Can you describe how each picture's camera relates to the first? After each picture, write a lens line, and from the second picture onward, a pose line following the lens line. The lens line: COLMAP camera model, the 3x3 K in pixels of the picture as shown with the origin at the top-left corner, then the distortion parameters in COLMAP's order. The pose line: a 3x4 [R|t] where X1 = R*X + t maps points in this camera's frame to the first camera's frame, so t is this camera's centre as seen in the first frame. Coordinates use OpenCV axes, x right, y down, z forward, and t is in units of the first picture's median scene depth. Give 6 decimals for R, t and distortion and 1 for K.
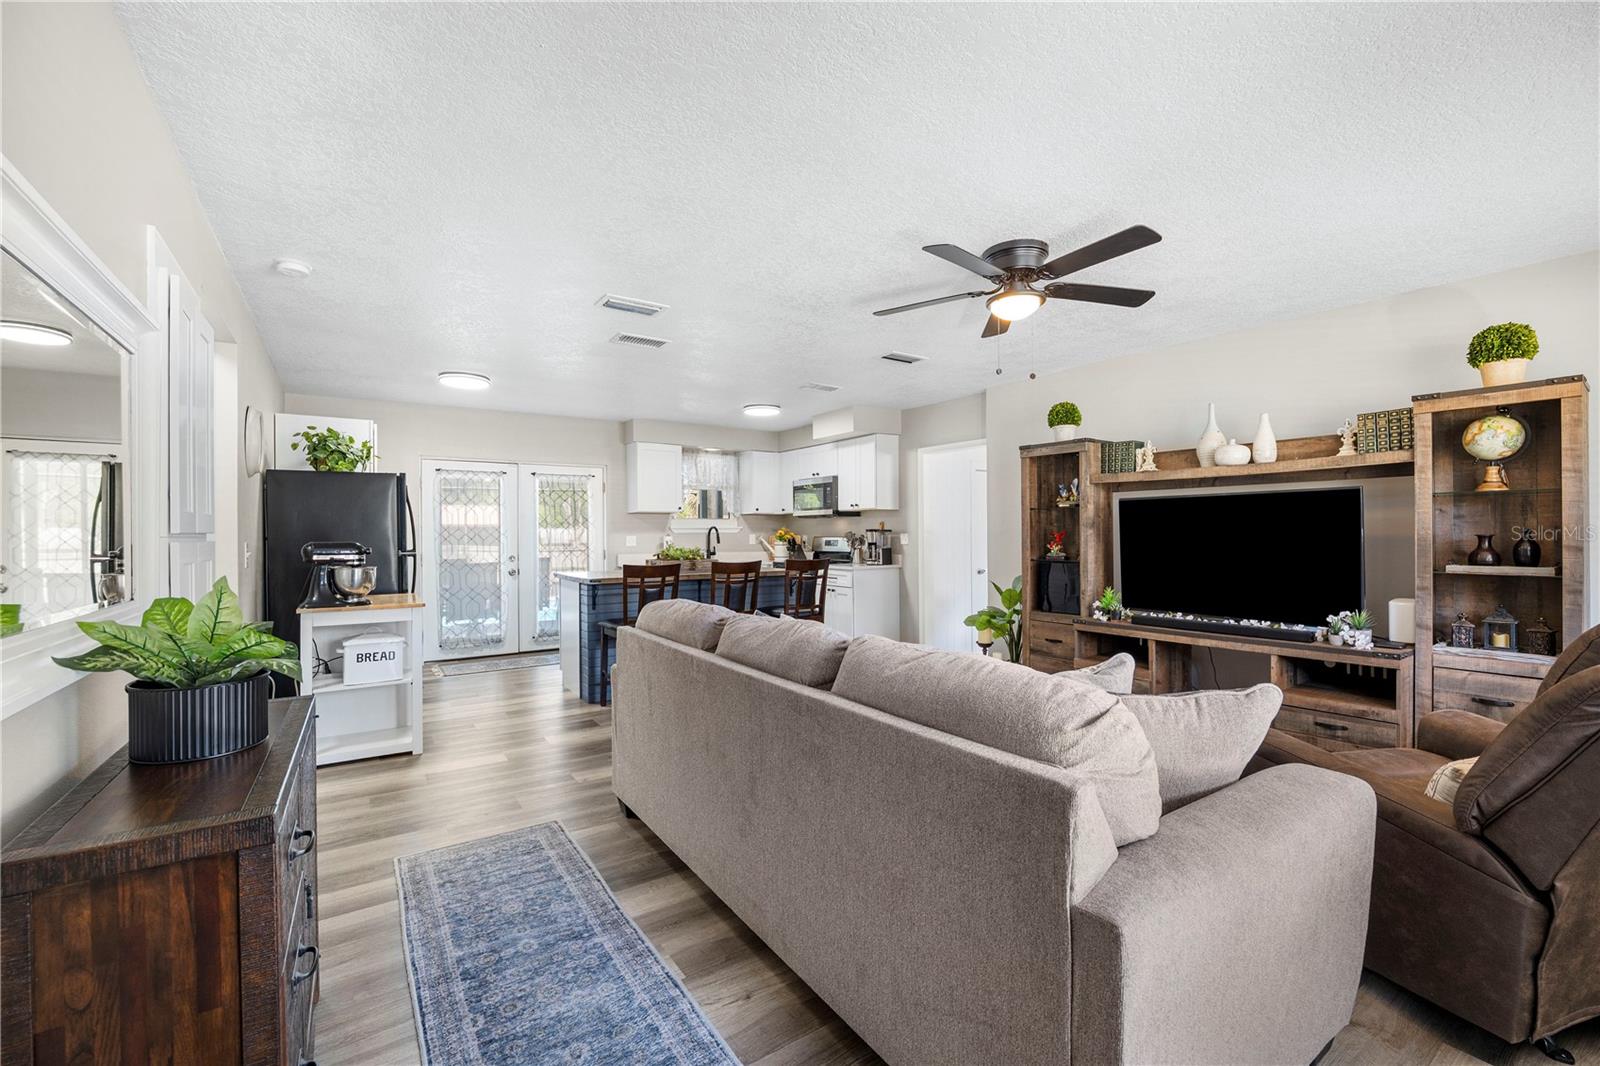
lens RADIAL K [[664.2, 0, 789.8], [0, 664.2, 530.9], [0, 0, 1]] dist [-0.009667, -0.000138]
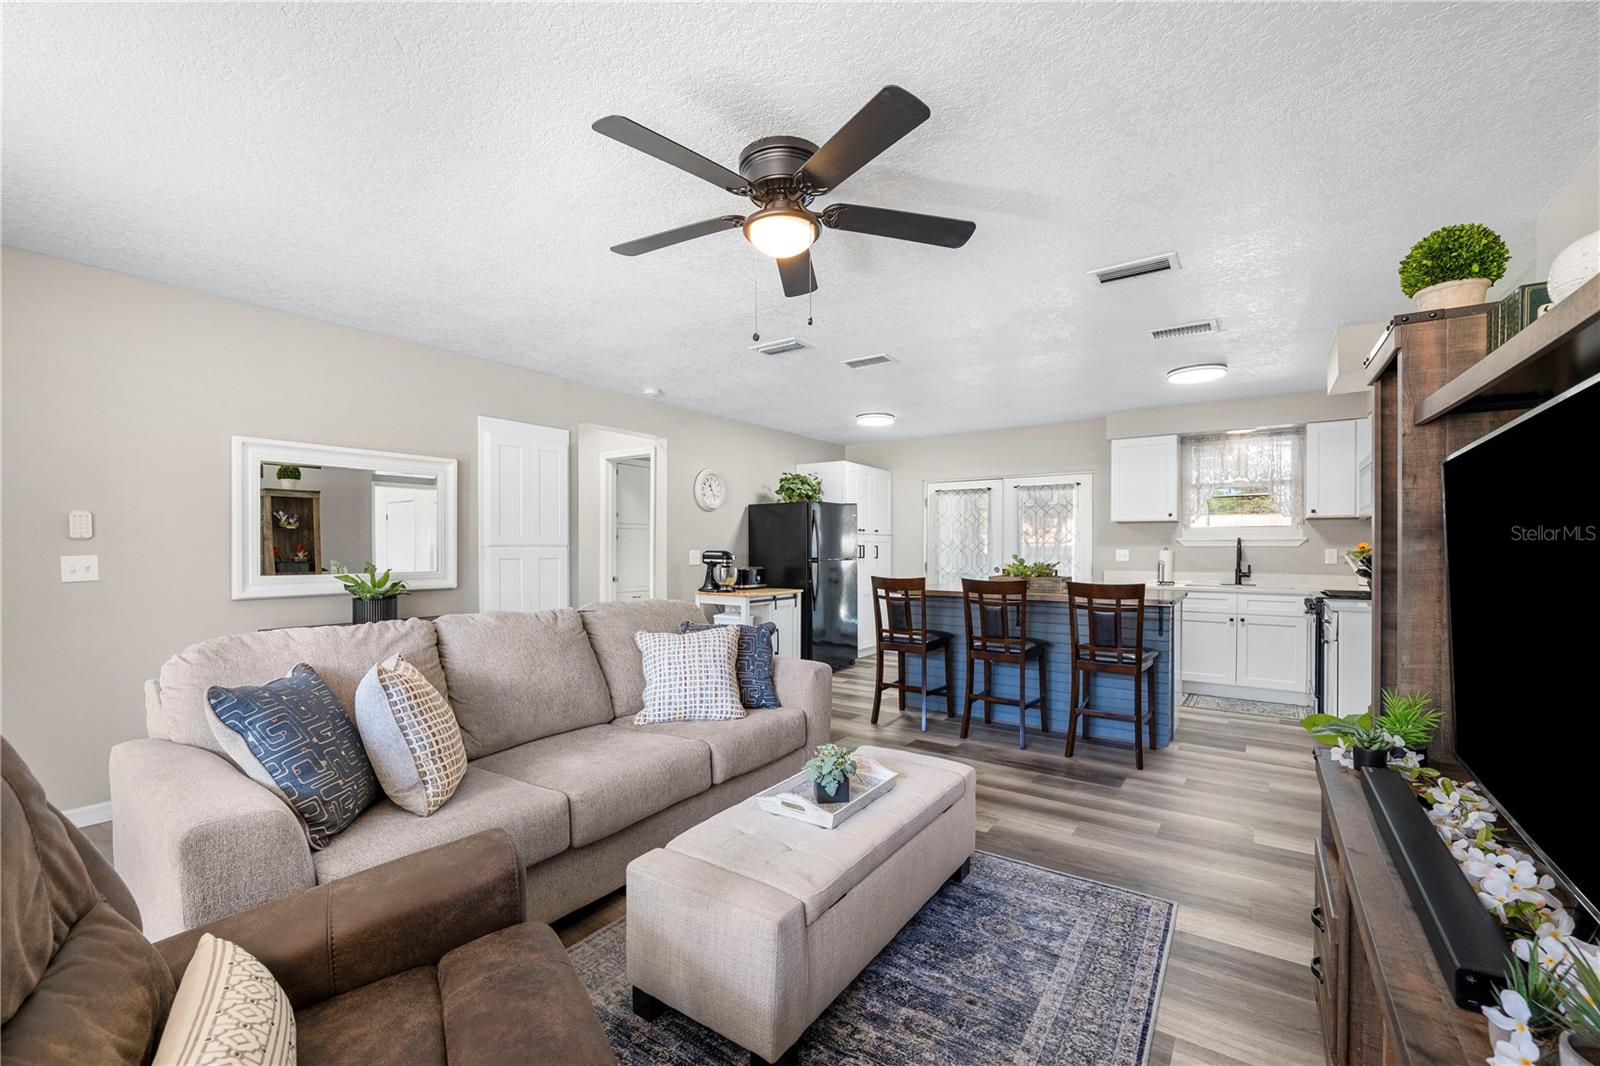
lens RADIAL K [[674.8, 0, 779.3], [0, 674.8, 541.1], [0, 0, 1]] dist [-0.000764, -0.000047]
pose [[0.368940, -0.000978, -0.929453, 0.815139], [-0.001277, 0.999998, -0.001559, -0.002738], [0.929453, 0.001762, 0.368938, 0.546330]]
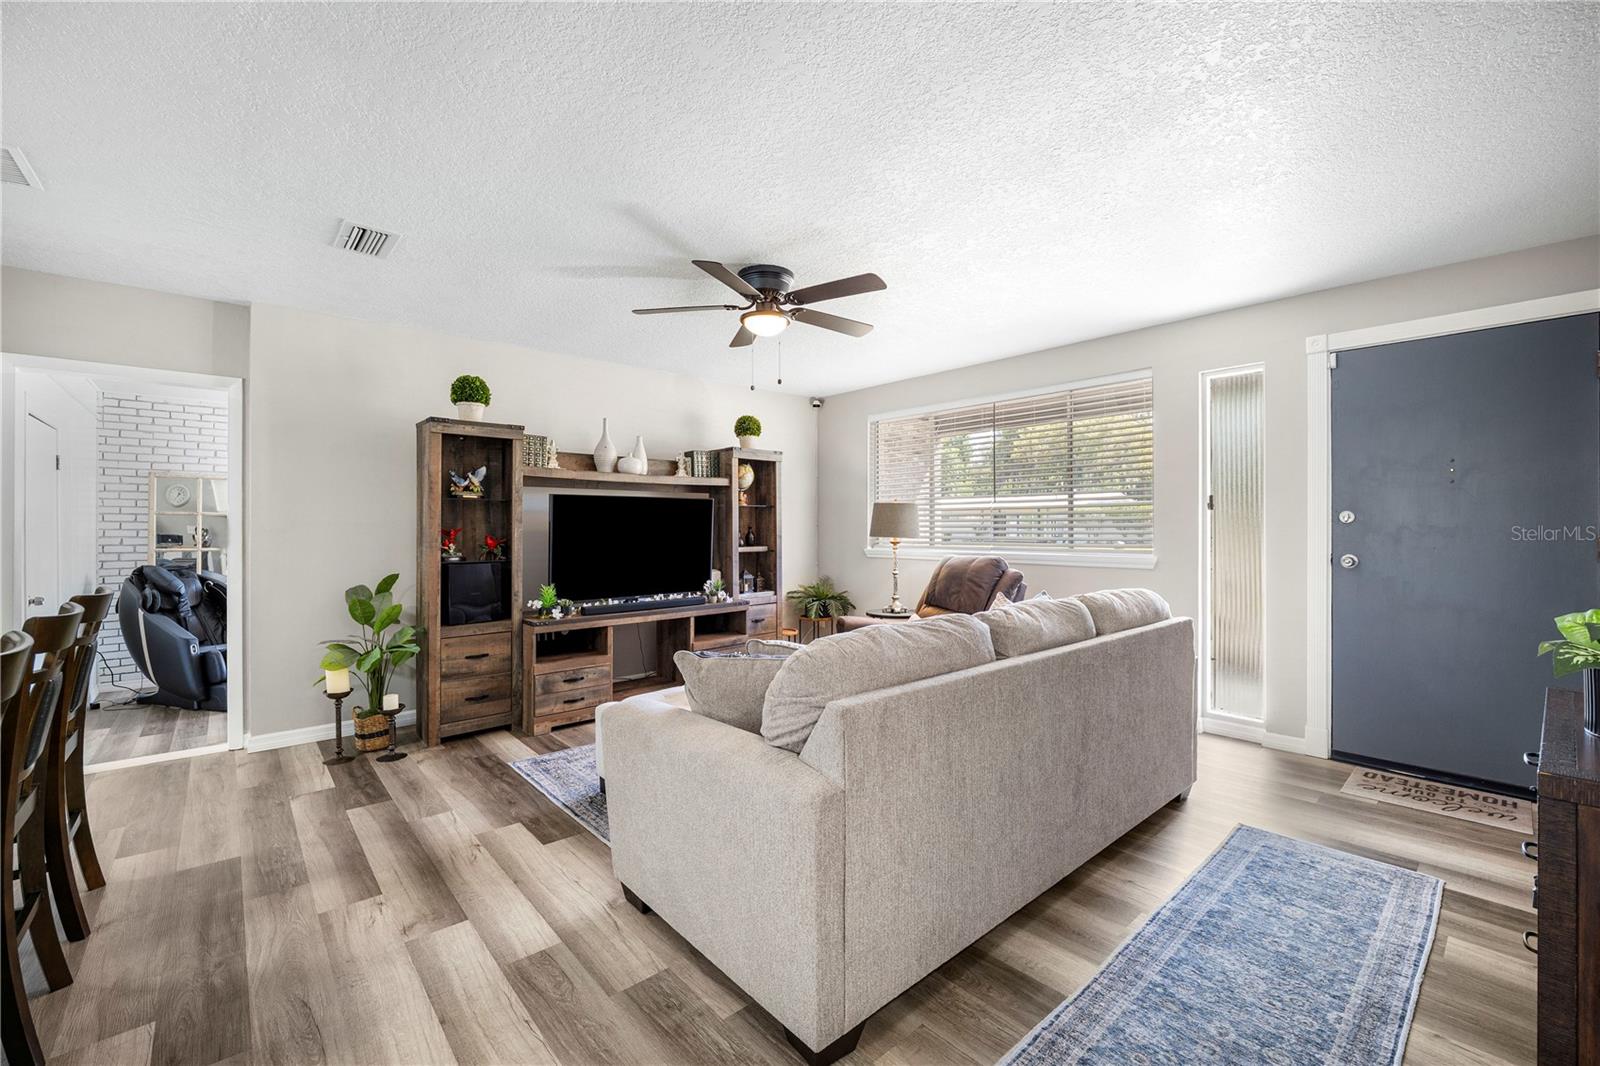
lens RADIAL K [[664.2, 0, 789.8], [0, 664.2, 530.9], [0, 0, 1]] dist [-0.009667, -0.000138]
pose [[-0.133421, -0.002171, 0.991057, -0.593760], [-0.000998, 0.999997, 0.002057, 0.004350], [-0.991059, -0.000715, -0.133423, 0.861606]]
